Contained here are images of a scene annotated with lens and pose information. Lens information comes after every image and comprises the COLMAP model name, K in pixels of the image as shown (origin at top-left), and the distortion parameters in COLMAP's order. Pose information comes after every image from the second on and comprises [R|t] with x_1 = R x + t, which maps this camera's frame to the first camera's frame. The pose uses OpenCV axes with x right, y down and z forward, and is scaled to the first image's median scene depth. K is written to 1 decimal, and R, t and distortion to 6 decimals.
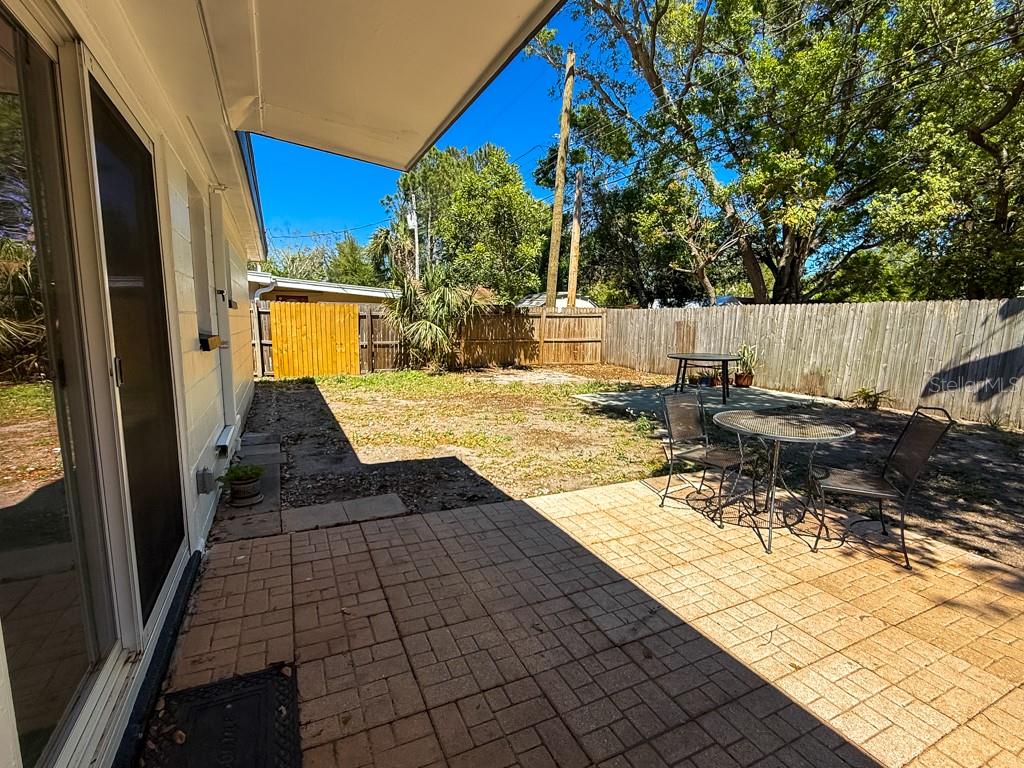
lens RADIAL K [[475.3, 0, 516.6], [0, 475.3, 389.5], [0, 0, 1]] dist [0.003111, -0.000691]
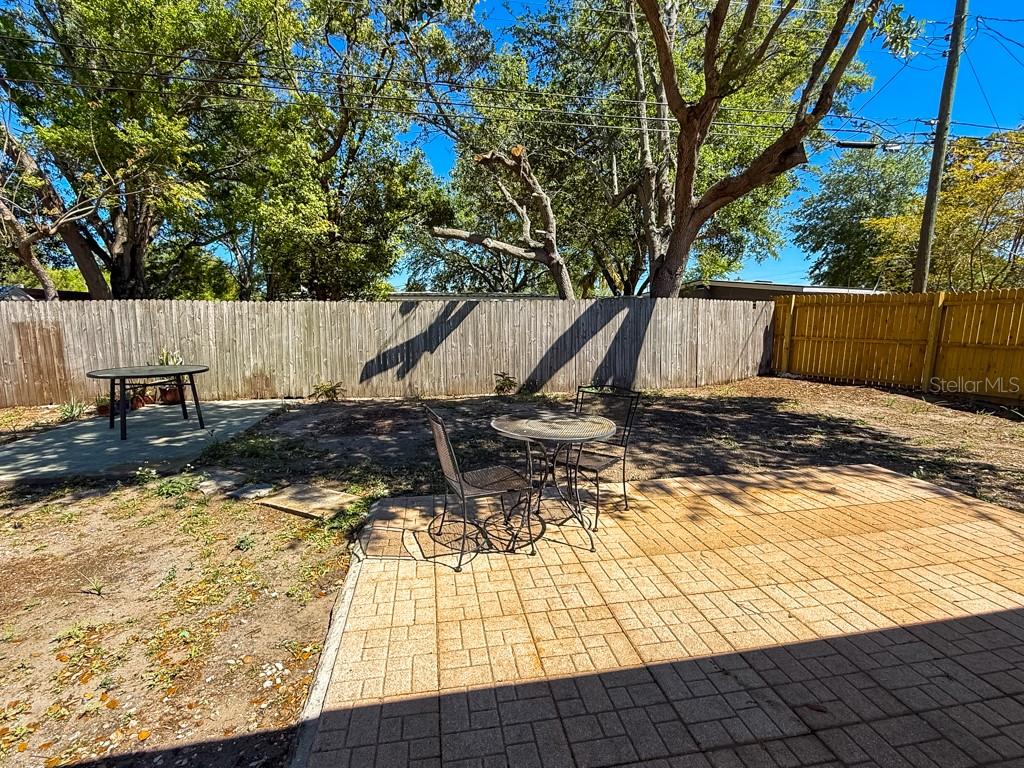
lens RADIAL K [[475.3, 0, 512.4], [0, 475.3, 387.2], [0, 0, 1]] dist [0.003111, -0.000691]
pose [[0.276098, -0.145841, 0.950000, -0.155491], [0.146451, 0.983262, 0.108384, -0.048007], [-0.949906, 0.109204, 0.292835, 0.305727]]
